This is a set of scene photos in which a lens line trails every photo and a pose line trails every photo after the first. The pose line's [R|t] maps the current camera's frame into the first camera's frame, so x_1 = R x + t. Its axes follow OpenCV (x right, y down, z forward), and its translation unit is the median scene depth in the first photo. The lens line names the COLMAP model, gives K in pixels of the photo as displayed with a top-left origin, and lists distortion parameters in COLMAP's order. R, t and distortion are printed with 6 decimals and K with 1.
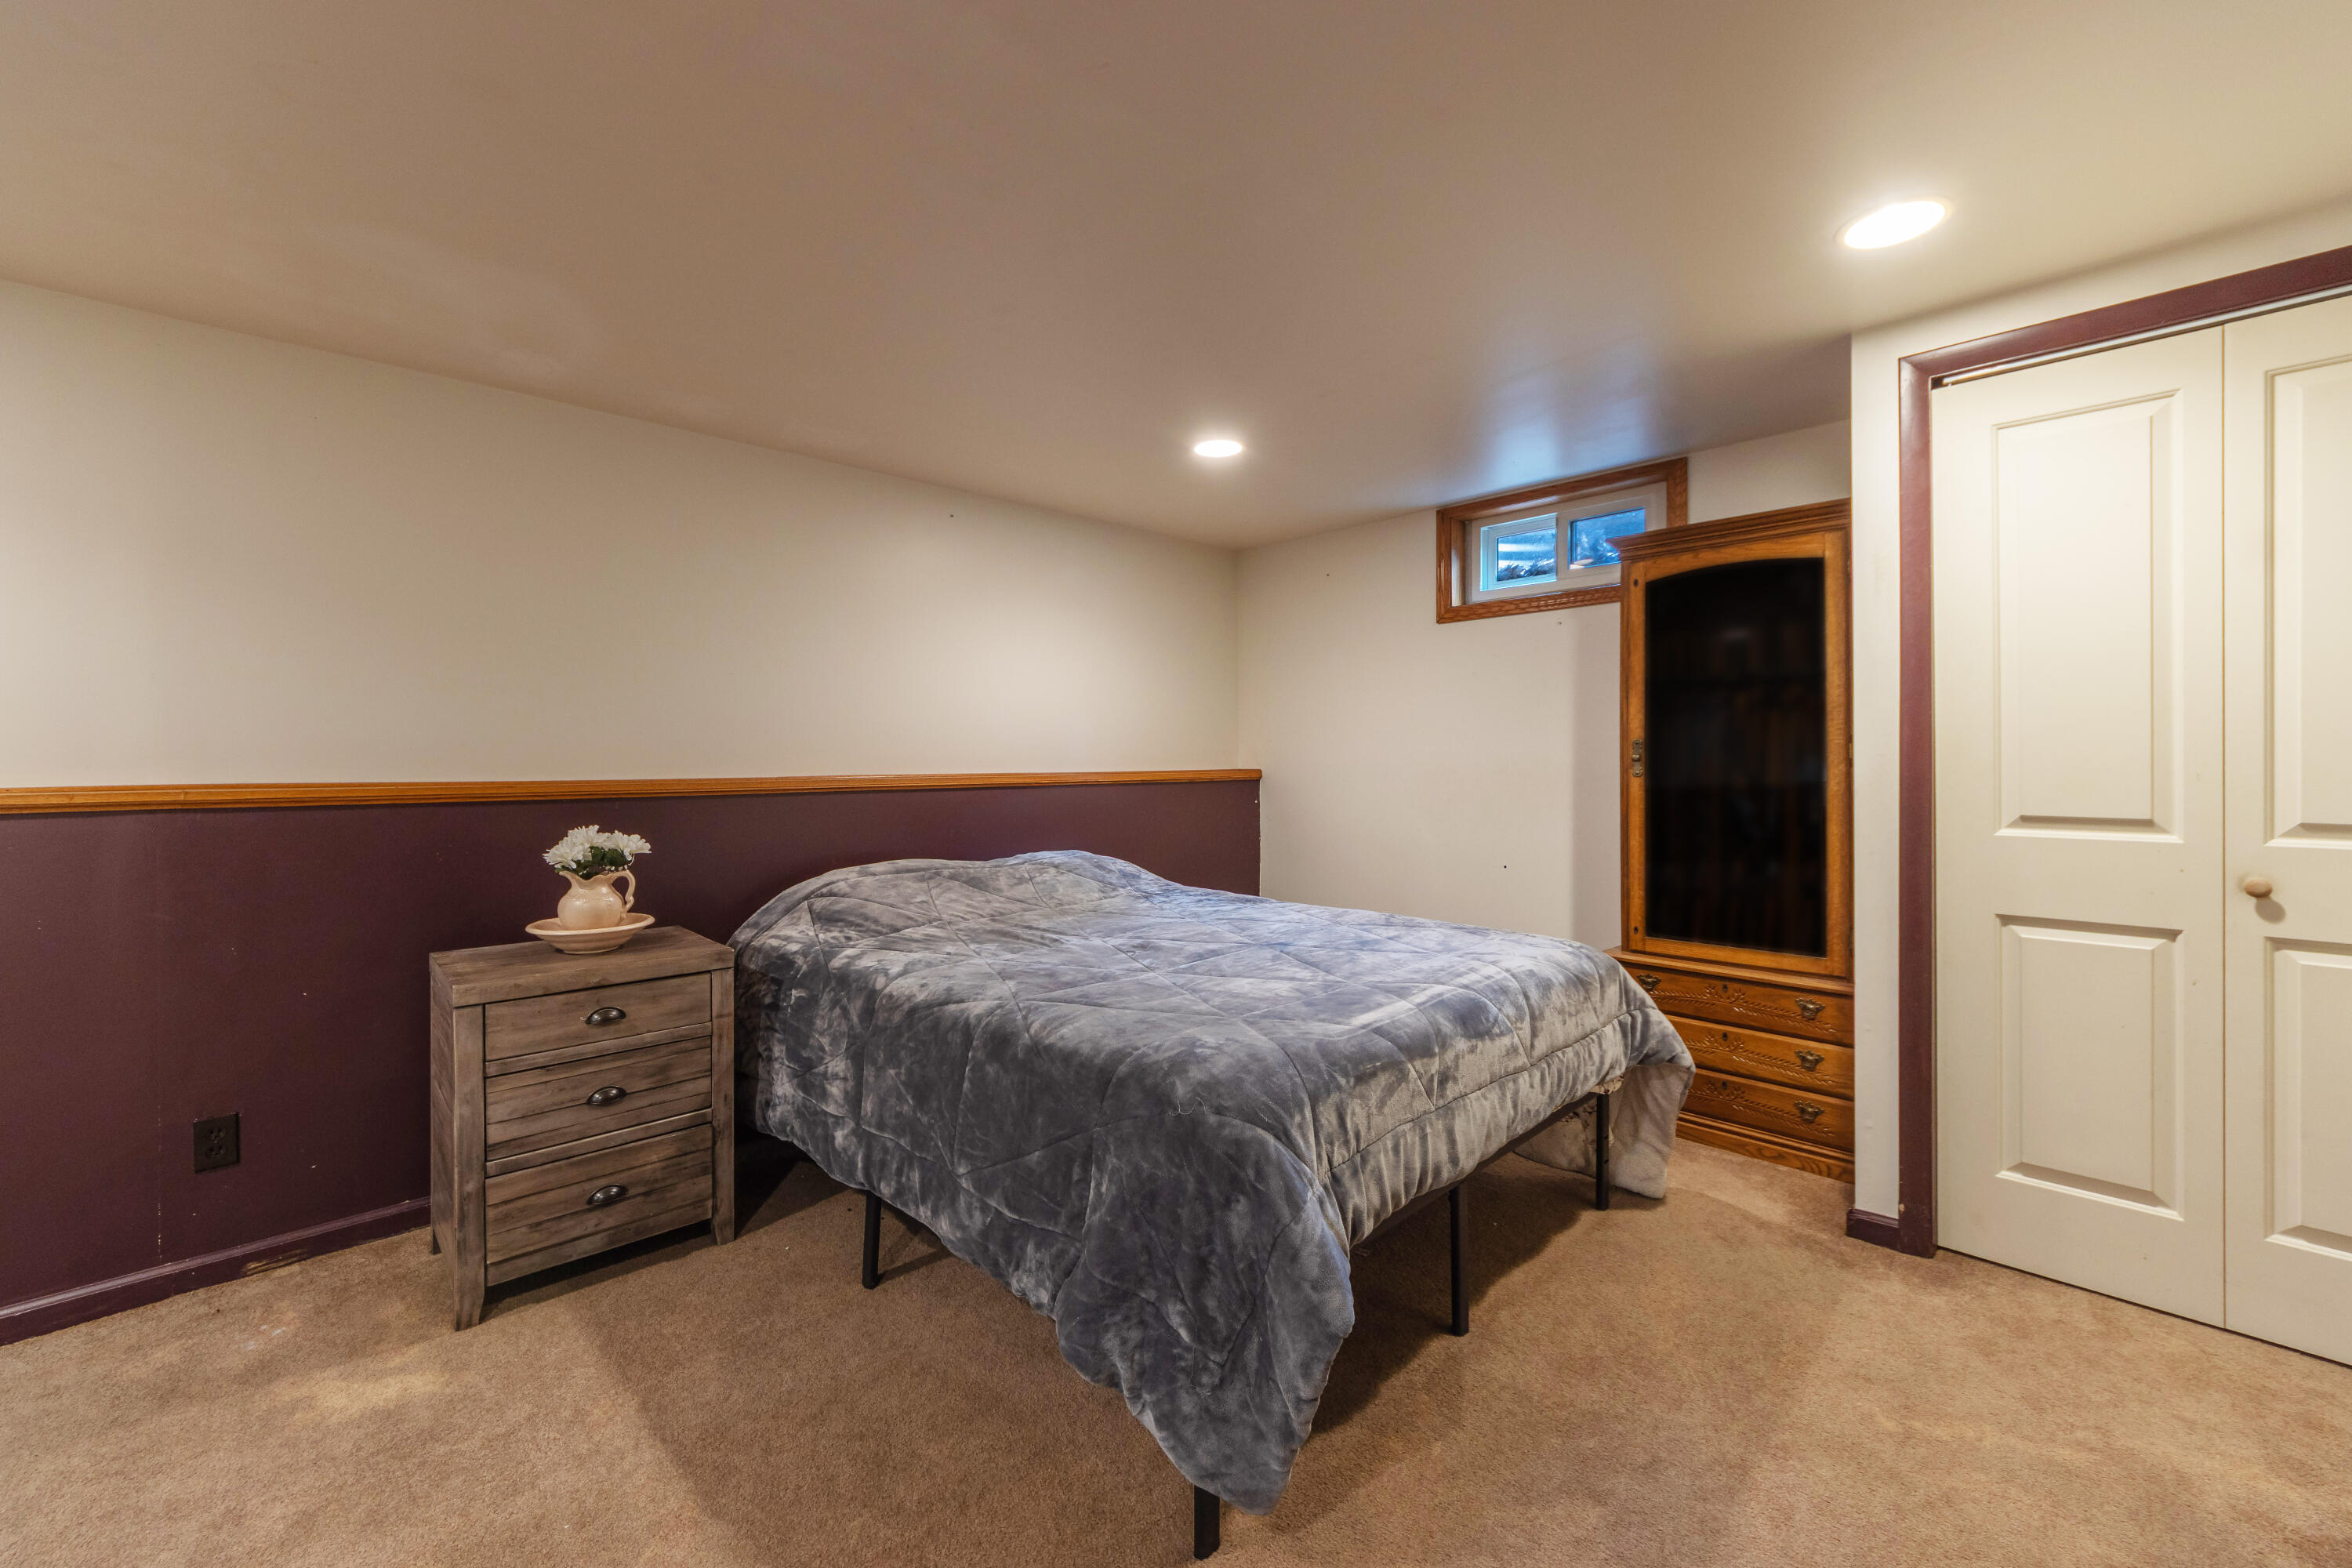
lens RADIAL K [[917.4, 0, 1189.0], [0, 917.4, 781.8], [0, 0, 1]] dist [0.010678, -0.000329]
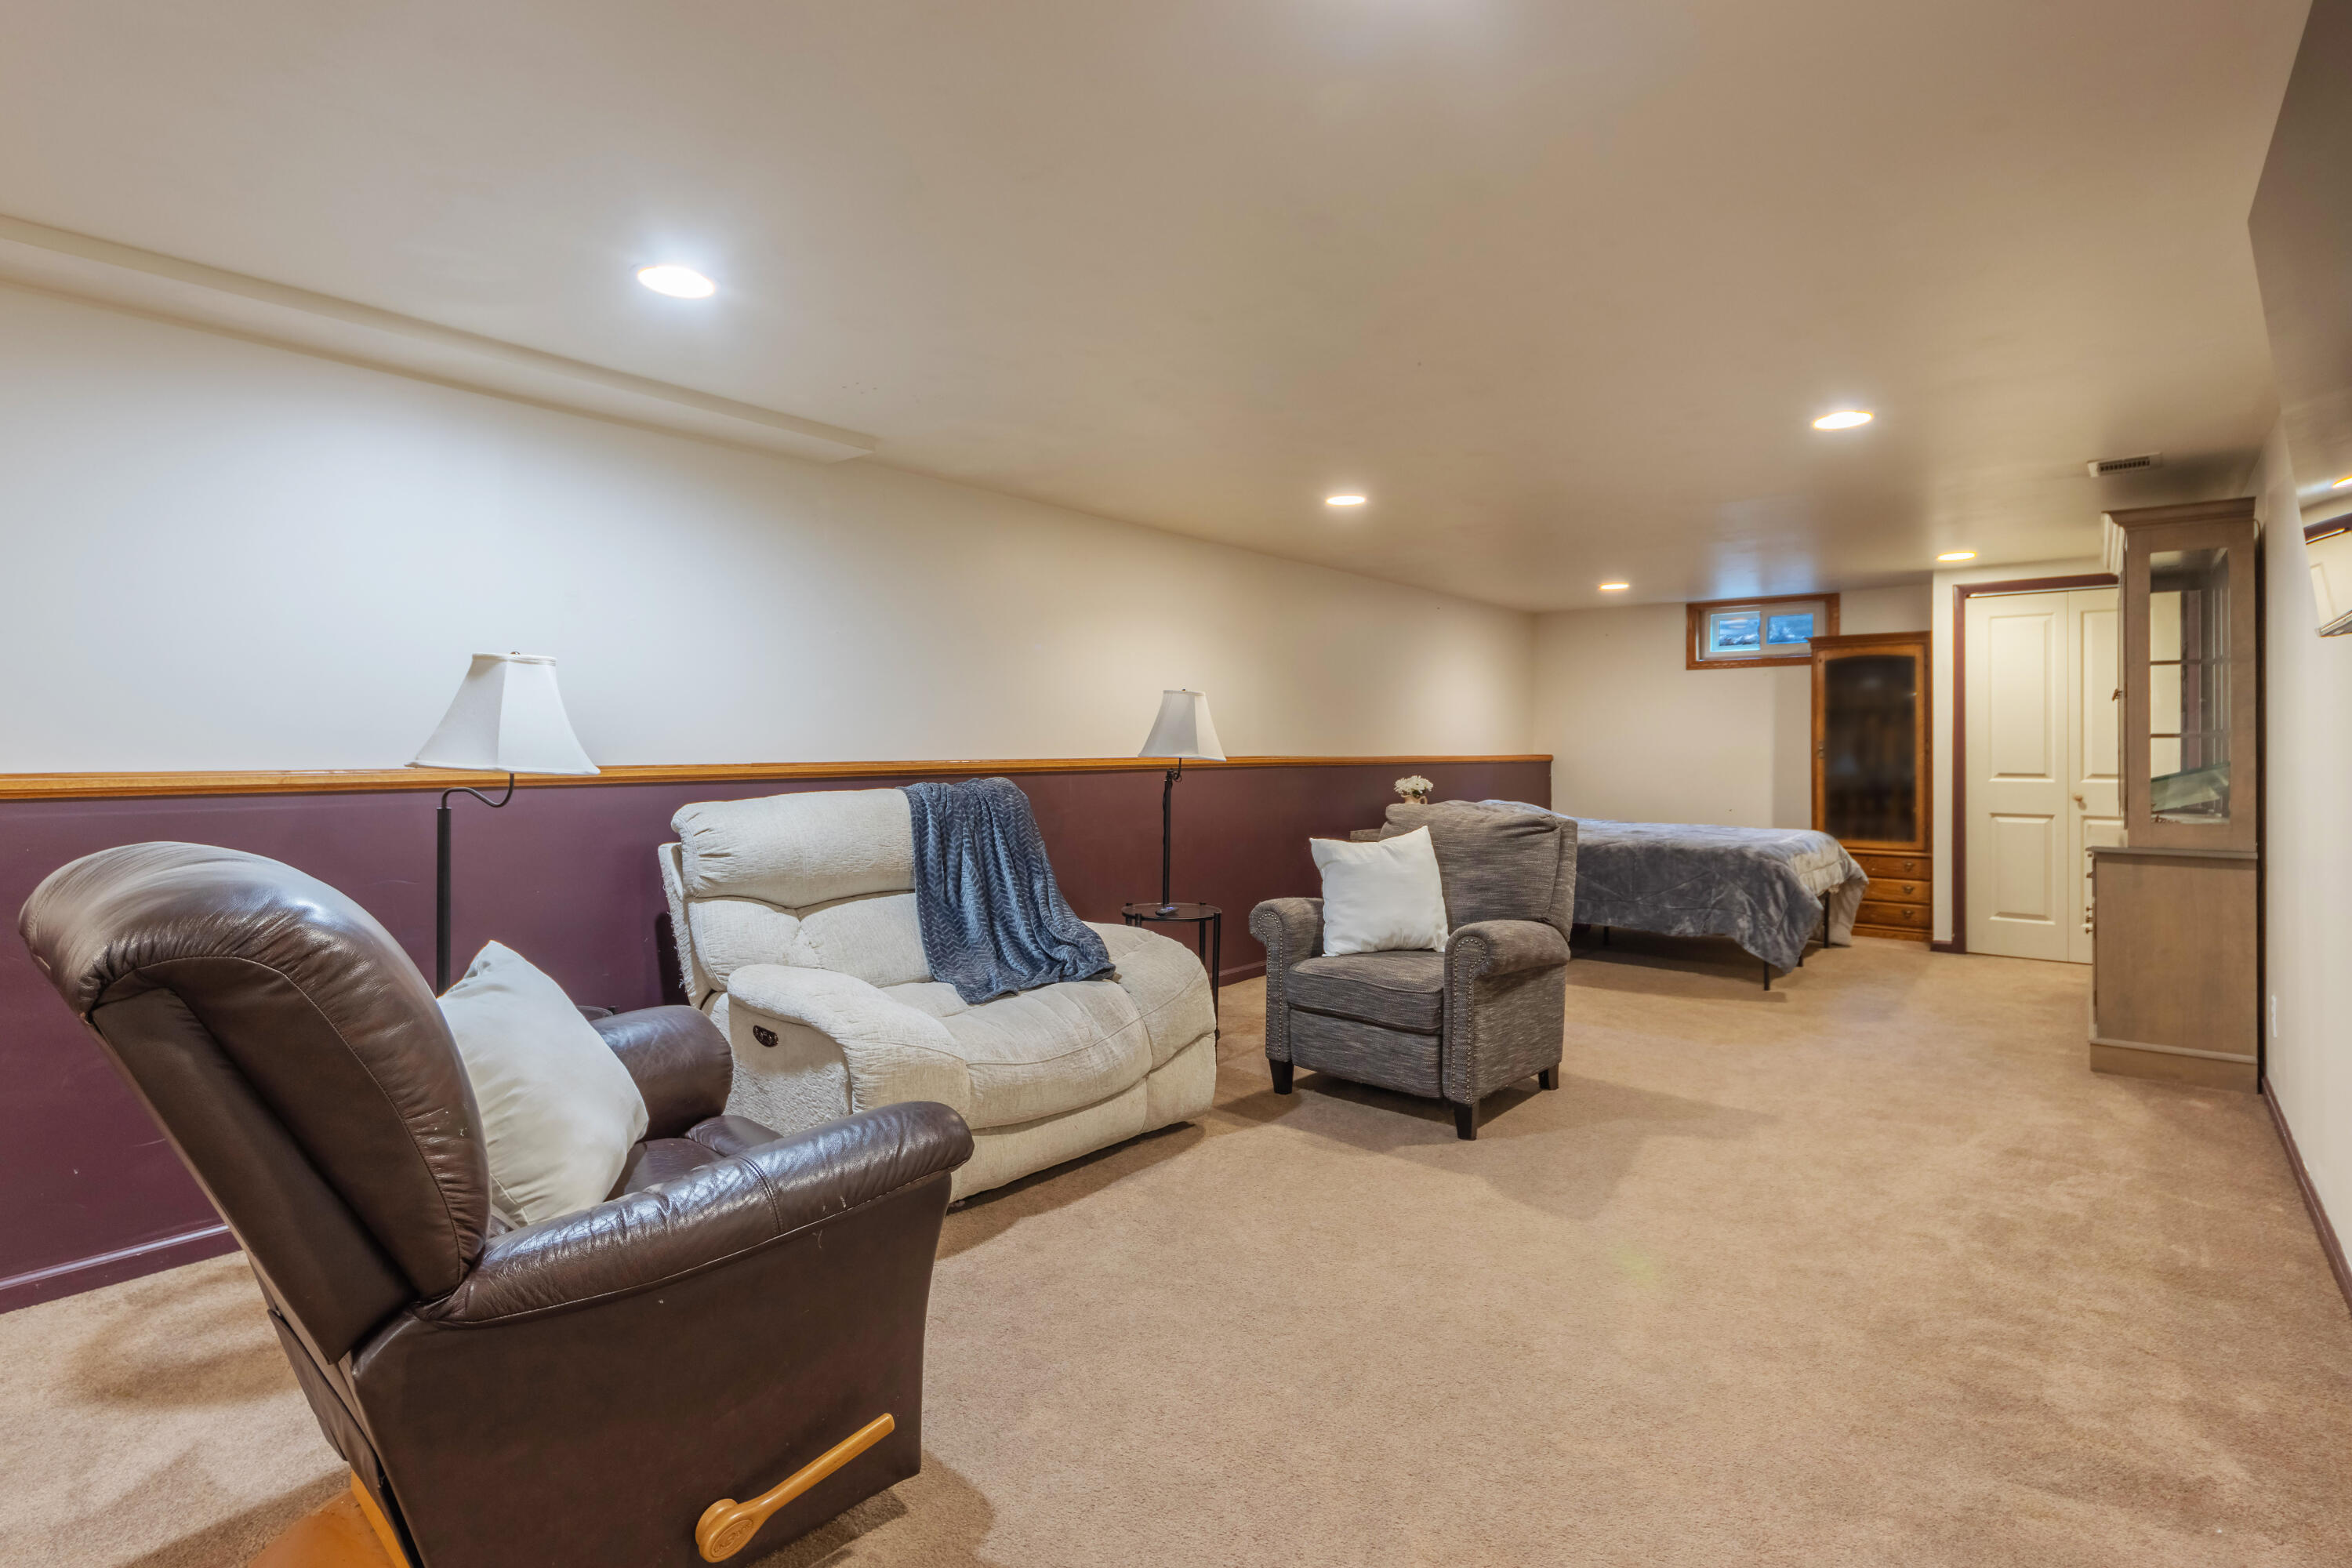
lens RADIAL K [[1081.7, 0, 1166.1], [0, 1081.7, 766.2], [0, 0, 1]] dist [-0.001320, 0.000049]
pose [[0.996891, 0.003985, 0.078698, -1.275356], [-0.003583, 0.999980, -0.005249, 0.033821], [-0.078718, 0.004951, 0.996885, -1.404434]]
